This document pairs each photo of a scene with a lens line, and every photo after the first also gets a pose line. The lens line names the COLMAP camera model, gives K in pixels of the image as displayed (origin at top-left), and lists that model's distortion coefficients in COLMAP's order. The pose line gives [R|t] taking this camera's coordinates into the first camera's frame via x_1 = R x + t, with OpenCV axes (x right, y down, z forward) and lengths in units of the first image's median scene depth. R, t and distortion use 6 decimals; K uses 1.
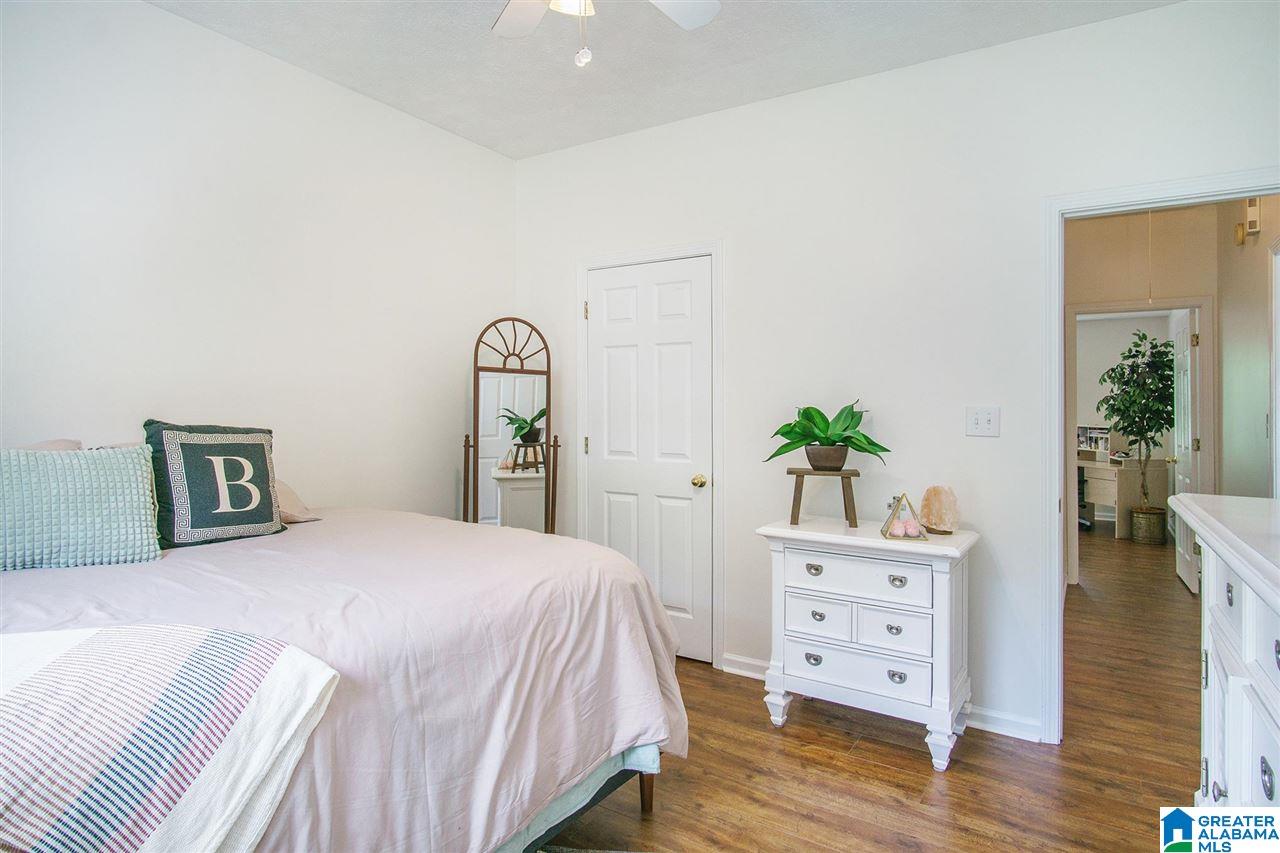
lens RADIAL K [[705.3, 0, 638.8], [0, 705.3, 415.5], [0, 0, 1]] dist [-0.021476, -0.000857]
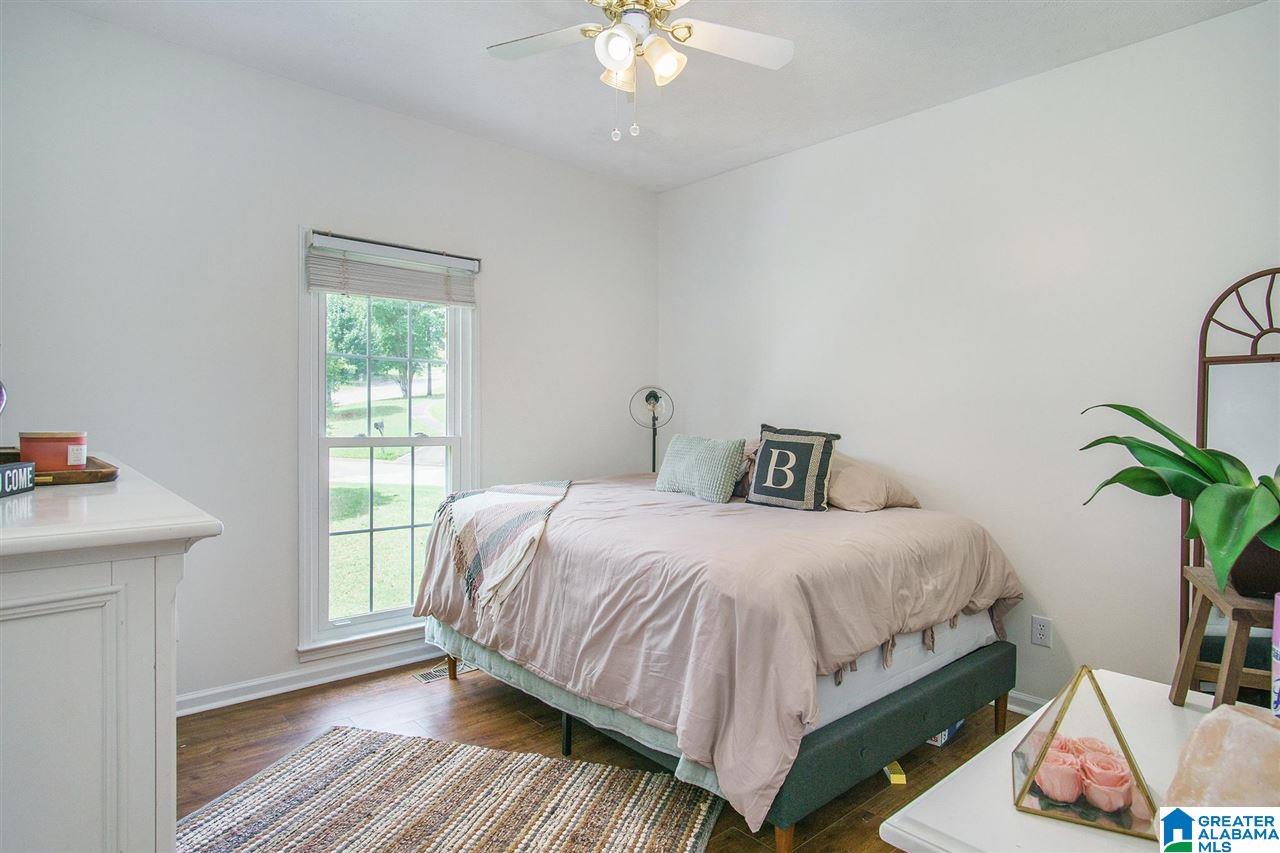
lens RADIAL K [[705.3, 0, 637.7], [0, 705.3, 427.0], [0, 0, 1]] dist [-0.021476, -0.000857]
pose [[-0.261603, 0.004389, -0.965166, 0.942262], [-0.020792, 0.999732, 0.010182, 0.000995], [0.964952, 0.022731, -0.261441, 1.120137]]
